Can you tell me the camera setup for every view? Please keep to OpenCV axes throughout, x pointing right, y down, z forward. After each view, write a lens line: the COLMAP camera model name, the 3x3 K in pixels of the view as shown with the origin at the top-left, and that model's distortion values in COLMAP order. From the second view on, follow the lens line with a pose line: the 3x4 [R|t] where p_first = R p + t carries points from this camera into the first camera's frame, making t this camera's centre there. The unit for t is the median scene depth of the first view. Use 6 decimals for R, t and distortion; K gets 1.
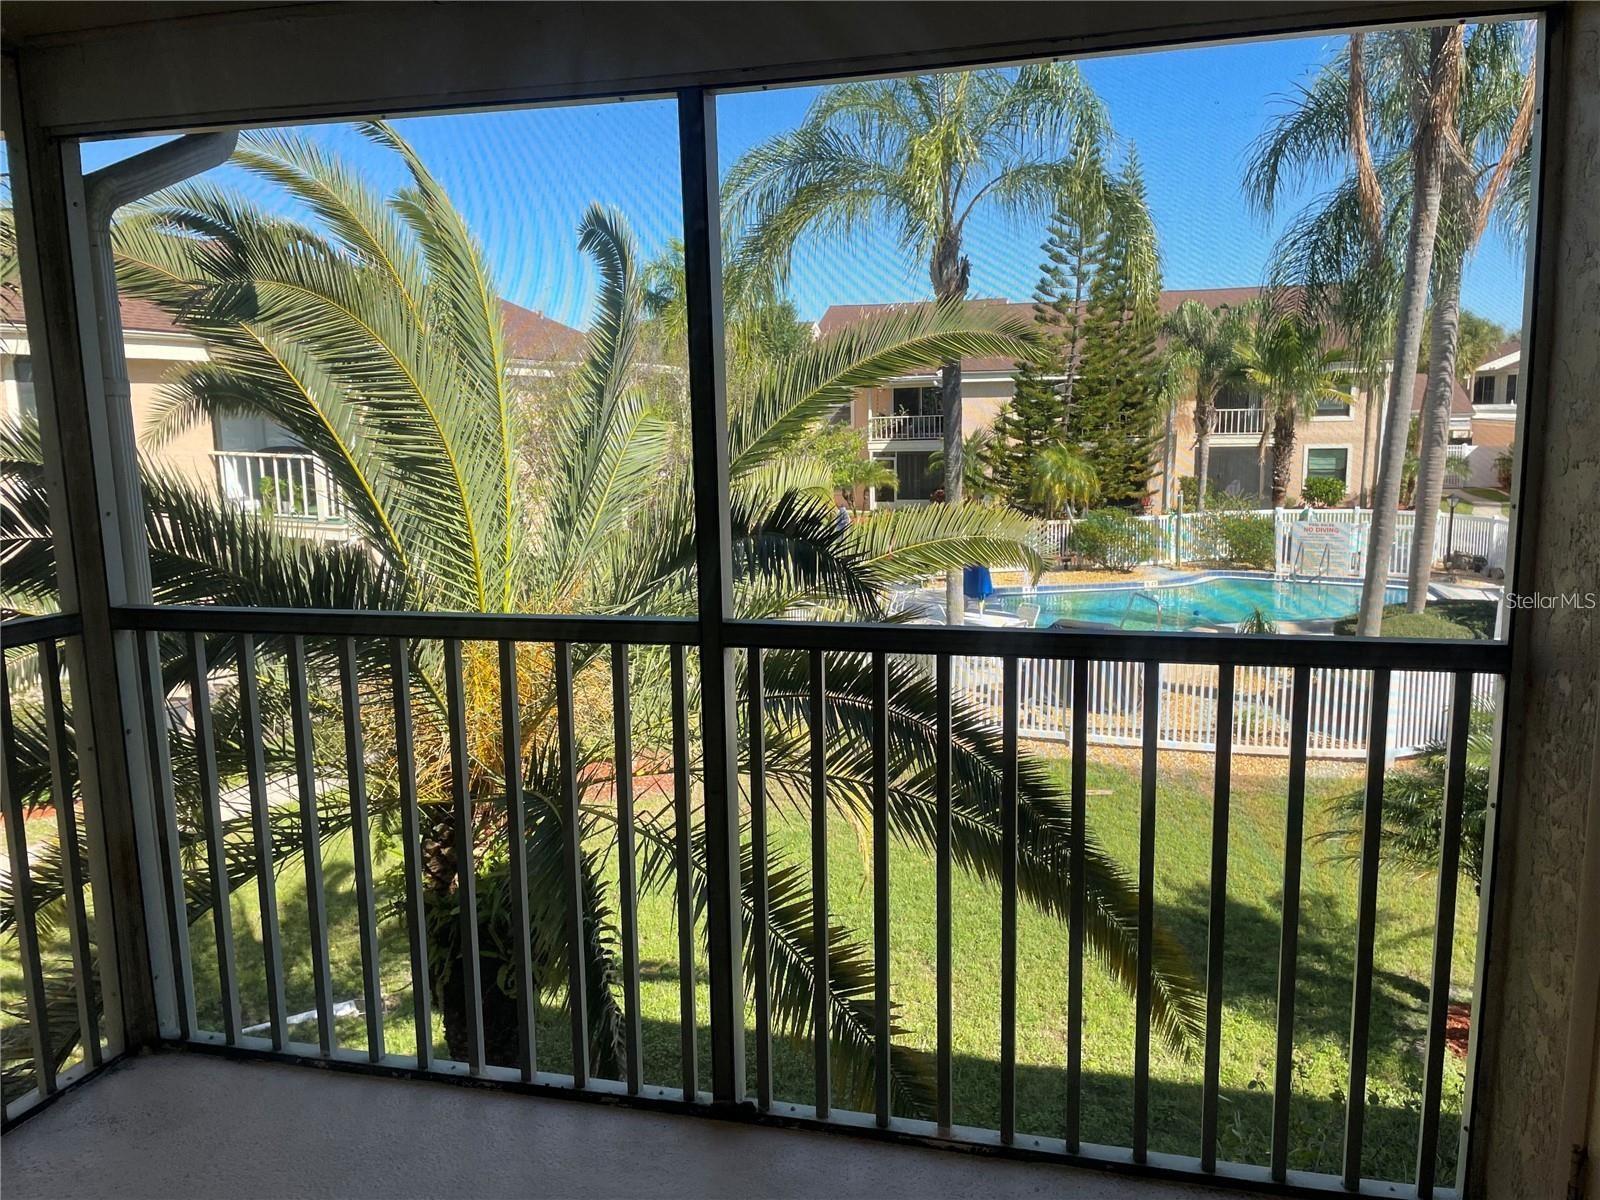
lens RADIAL K [[1200.6, 0, 797.8], [0, 1200.6, 596.7], [0, 0, 1]] dist [0.094373, -0.111726]
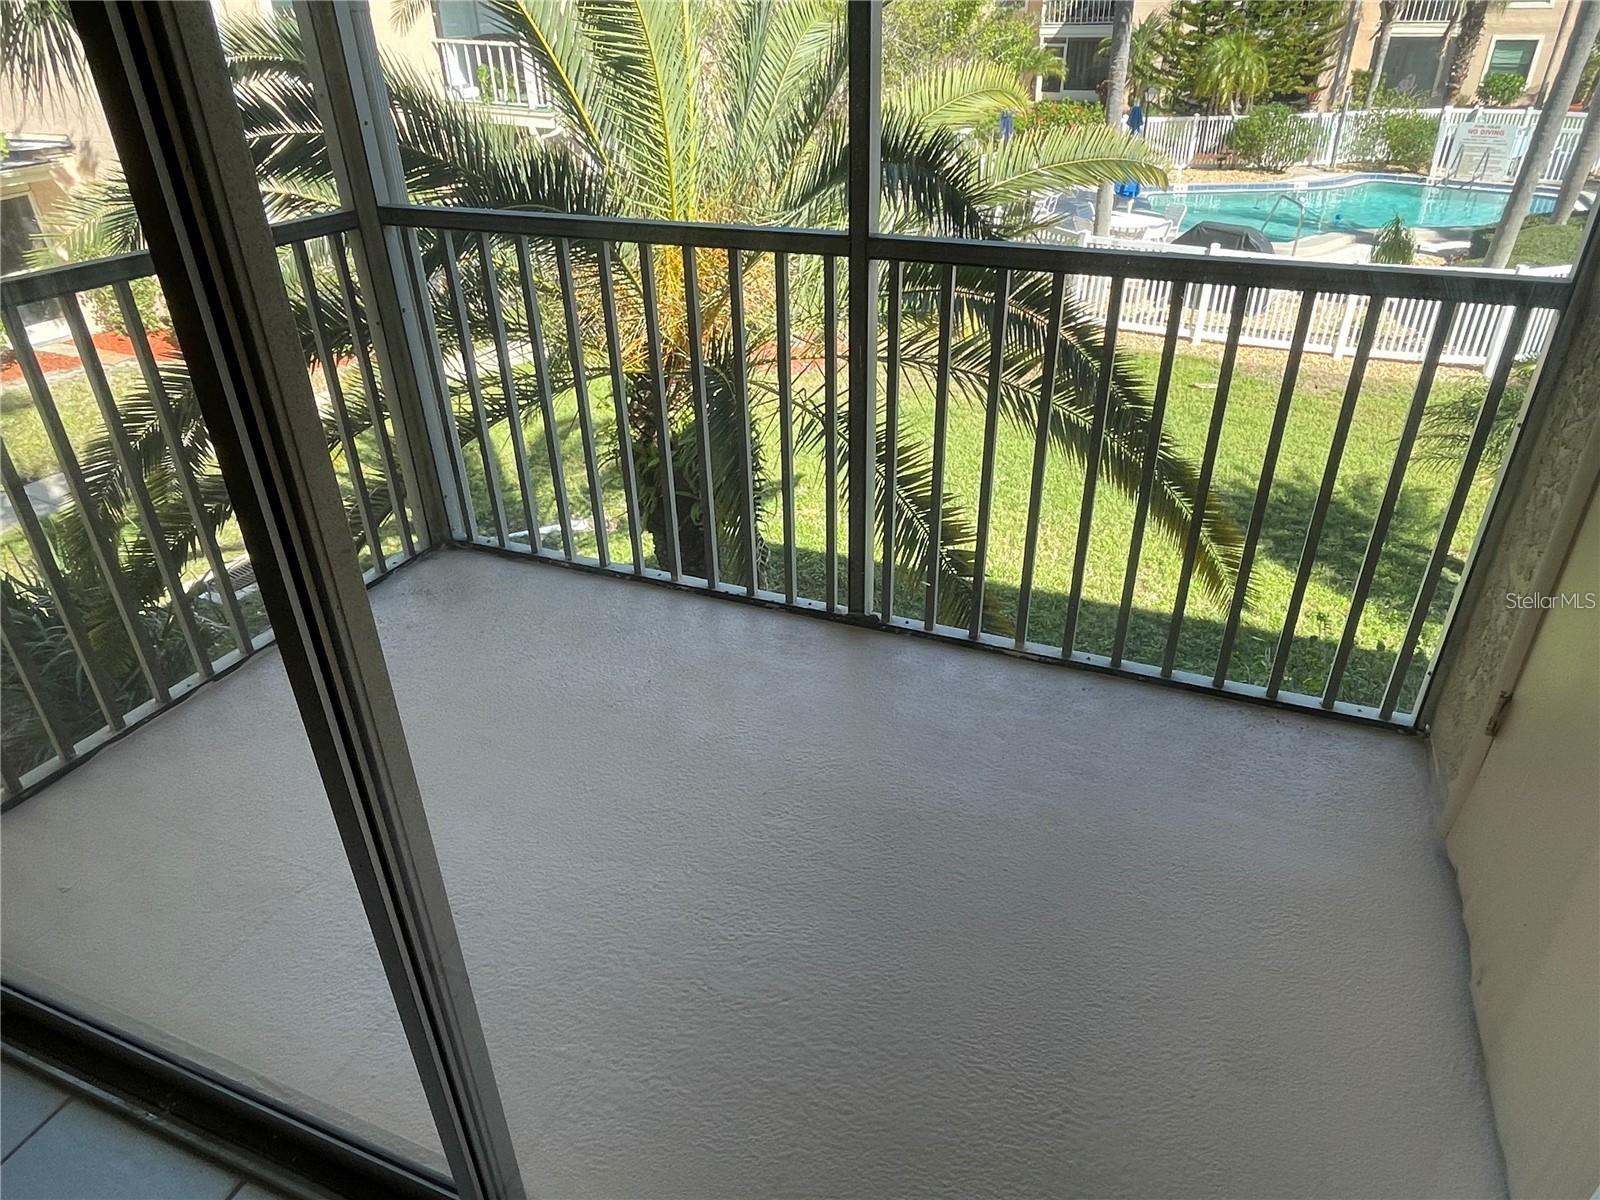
lens RADIAL K [[1034.2, 0, 807.1], [0, 1034.2, 599.8], [0, 0, 1]] dist [-0.001648, -0.001315]
pose [[0.990487, 0.071461, -0.117600, 0.003110], [-0.022629, 0.927541, 0.373036, -0.003597], [0.135736, -0.366826, 0.920334, -0.008000]]
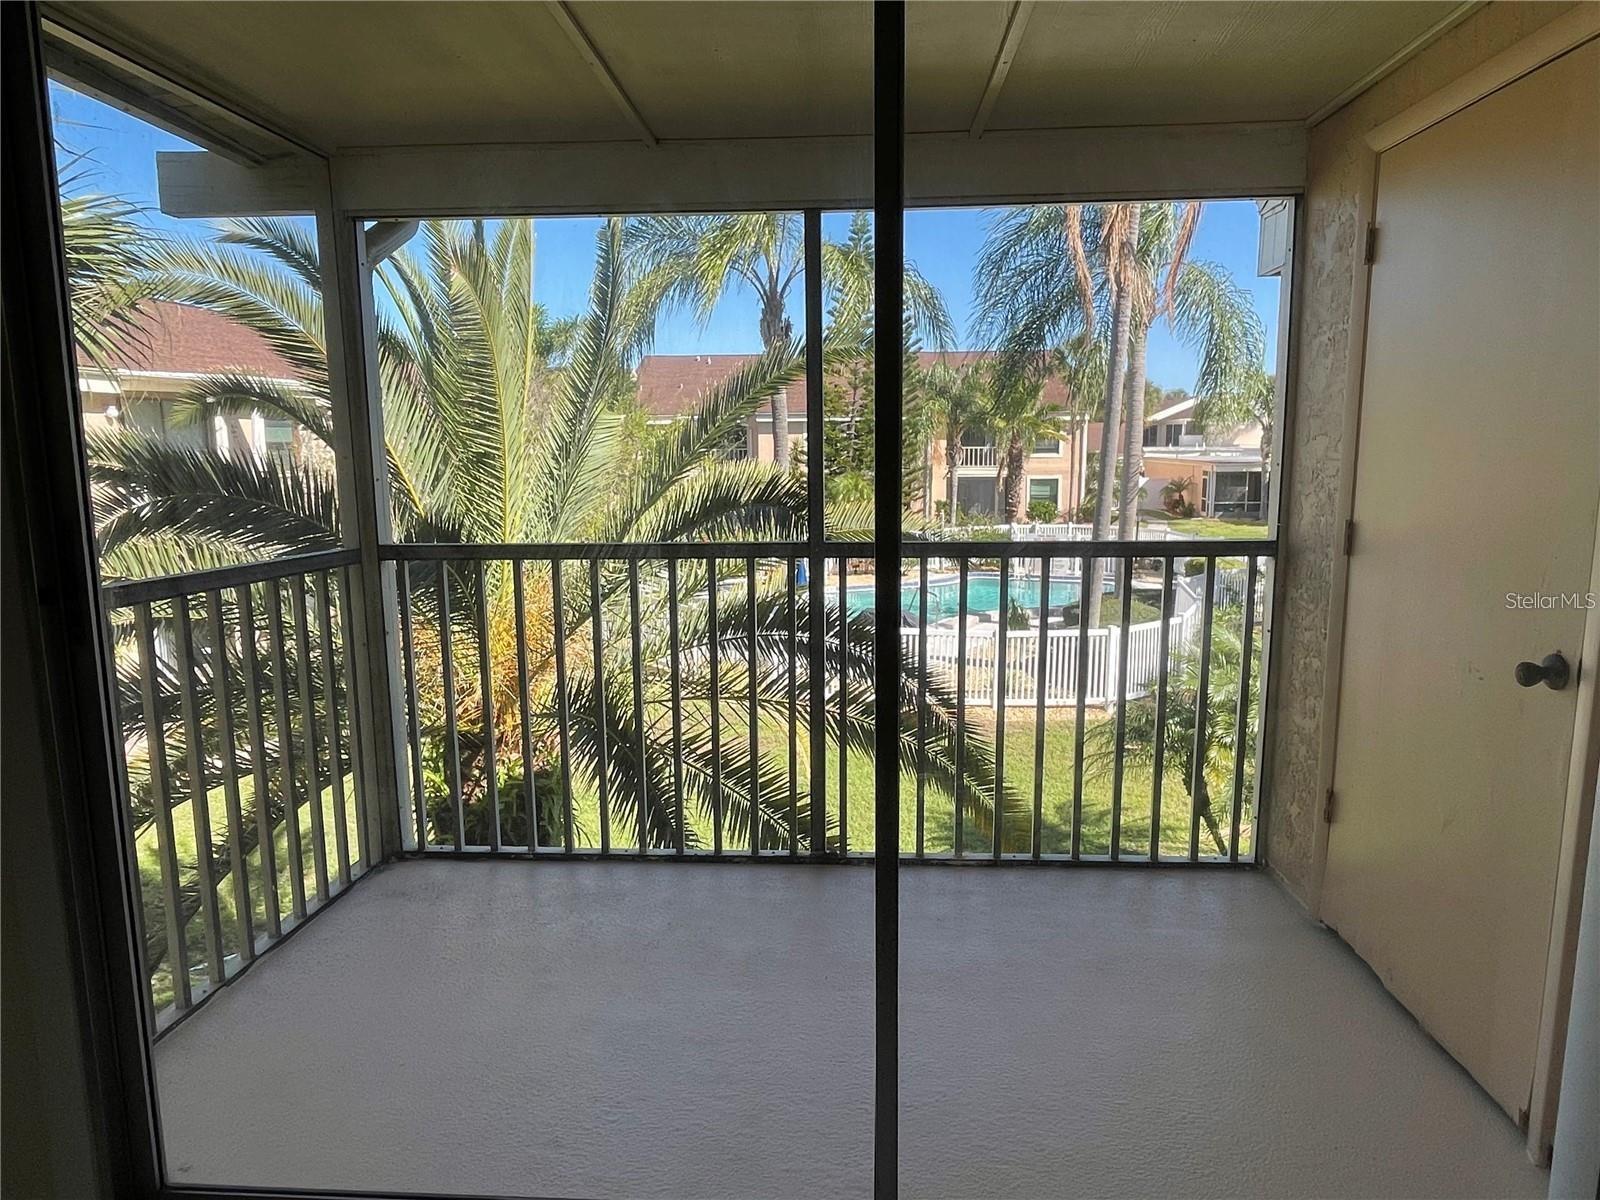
lens RADIAL K [[1034.2, 0, 807.1], [0, 1034.2, 599.8], [0, 0, 1]] dist [-0.001648, -0.001315]
pose [[0.981581, -0.020008, 0.189997, -0.052180], [0.021322, 0.999761, -0.004870, 0.015760], [-0.189854, 0.008831, 0.981773, -0.049385]]
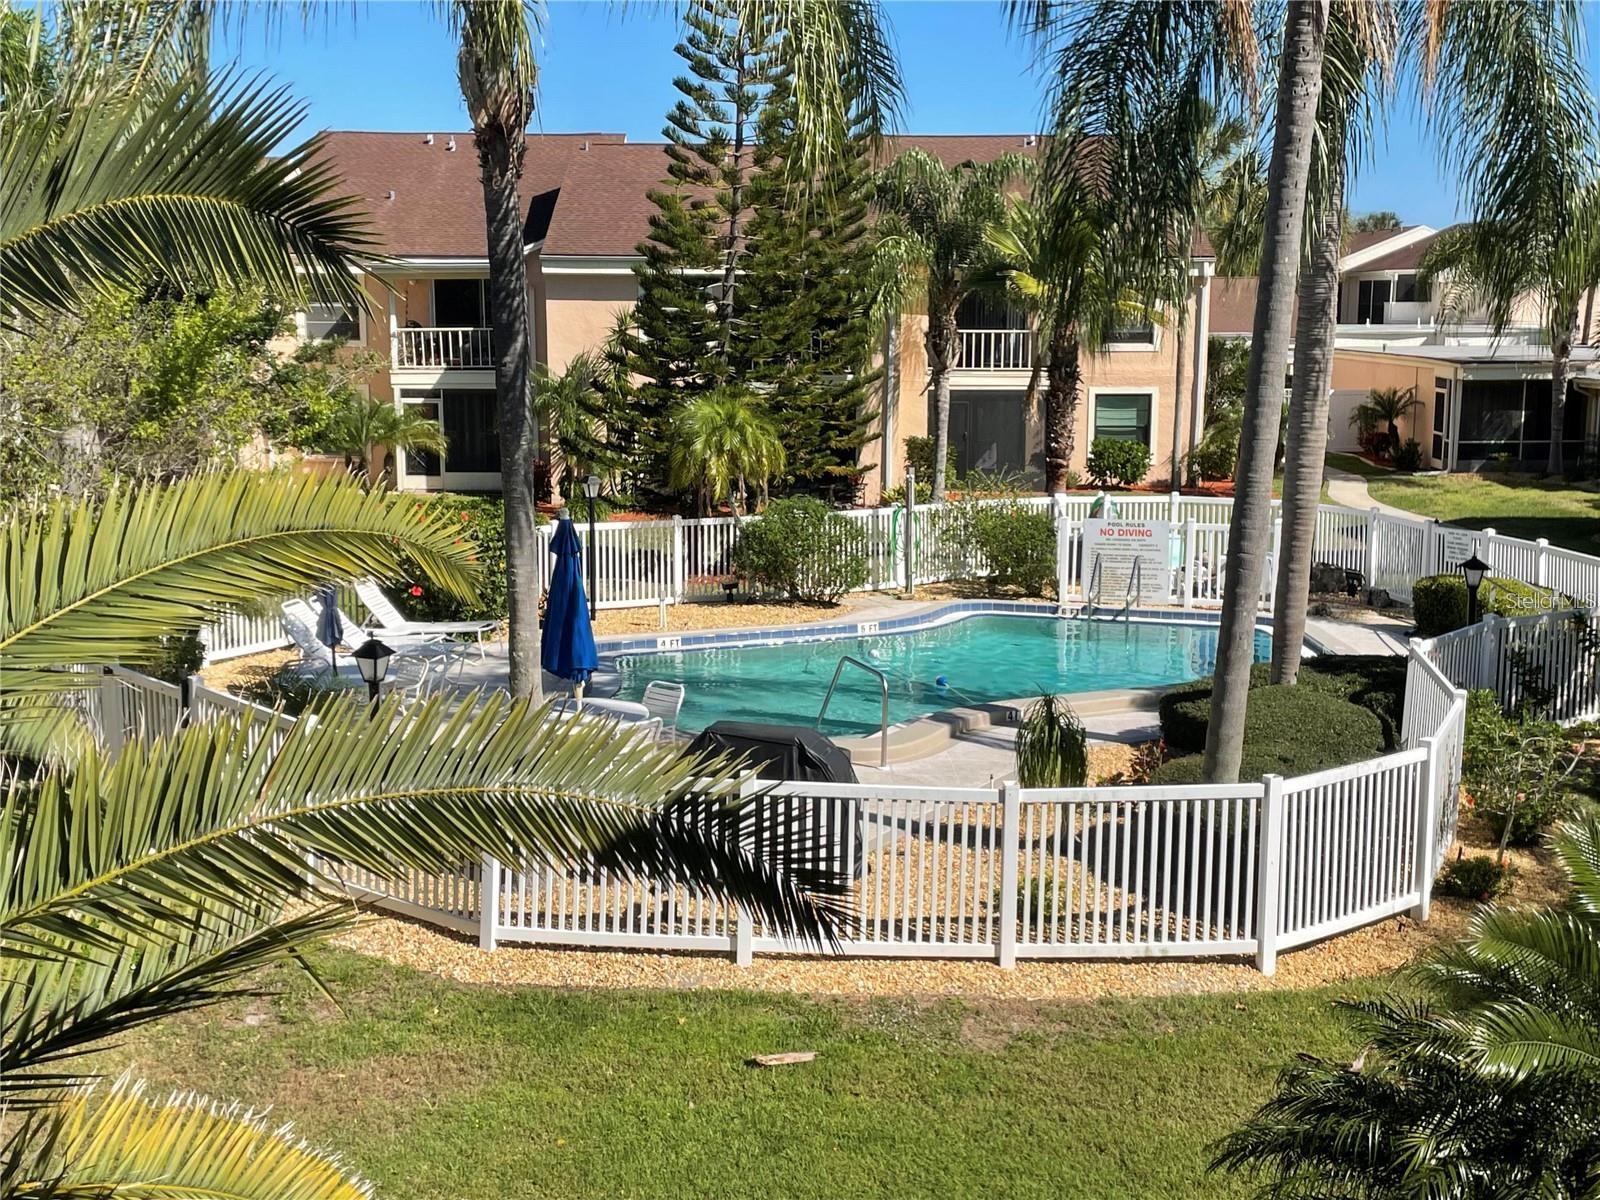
lens RADIAL K [[1942.9, 0, 805.0], [0, 1942.9, 600.6], [0, 0, 1]] dist [0.198047, -0.525333]
pose [[0.967640, -0.017354, 0.251738, 0.035801], [0.019076, 0.999808, -0.004402, -0.034266], [-0.251614, 0.009062, 0.967785, 0.138494]]
